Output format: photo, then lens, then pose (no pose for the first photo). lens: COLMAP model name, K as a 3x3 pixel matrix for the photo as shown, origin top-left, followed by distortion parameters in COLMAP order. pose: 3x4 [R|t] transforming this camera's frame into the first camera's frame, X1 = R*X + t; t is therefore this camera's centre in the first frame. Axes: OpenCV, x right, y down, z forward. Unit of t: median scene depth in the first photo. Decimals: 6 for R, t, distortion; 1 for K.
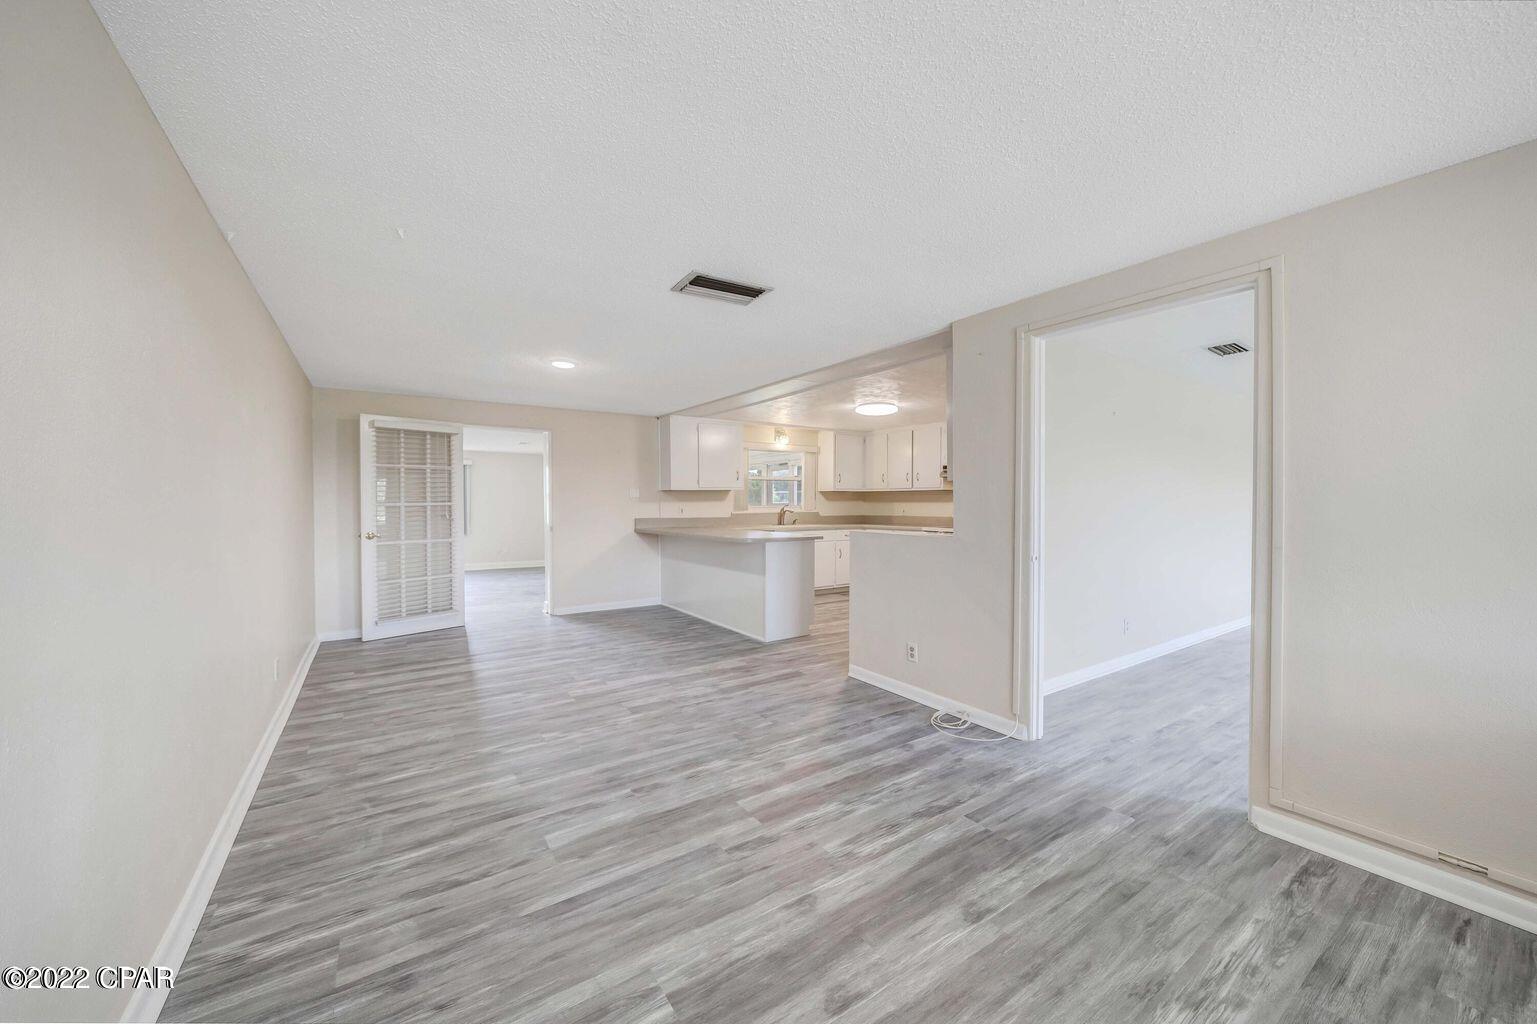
lens RADIAL K [[550.1, 0, 773.5], [0, 550.1, 501.9], [0, 0, 1]] dist [-0.004847, -0.000116]
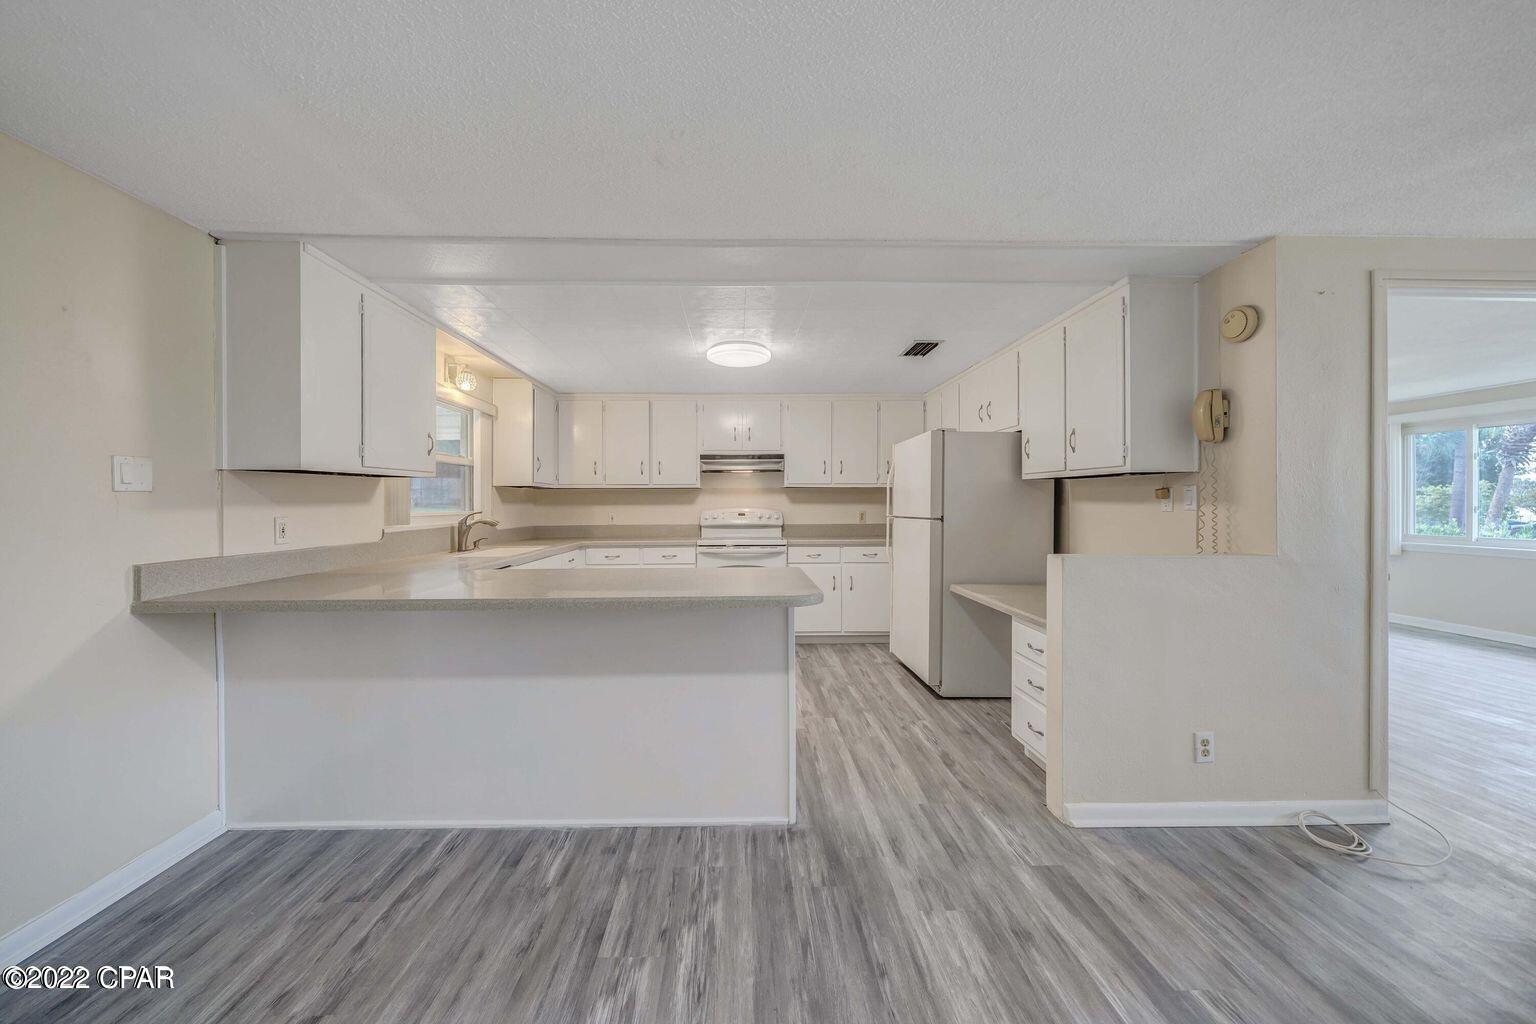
lens RADIAL K [[549.7, 0, 741.9], [0, 549.7, 498.5], [0, 0, 1]] dist [-0.004847, -0.000116]
pose [[0.563537, 0.008385, 0.826048, -0.451308], [-0.004584, 0.999965, -0.007023, -0.006723], [-0.826078, 0.000171, 0.563556, 0.857464]]
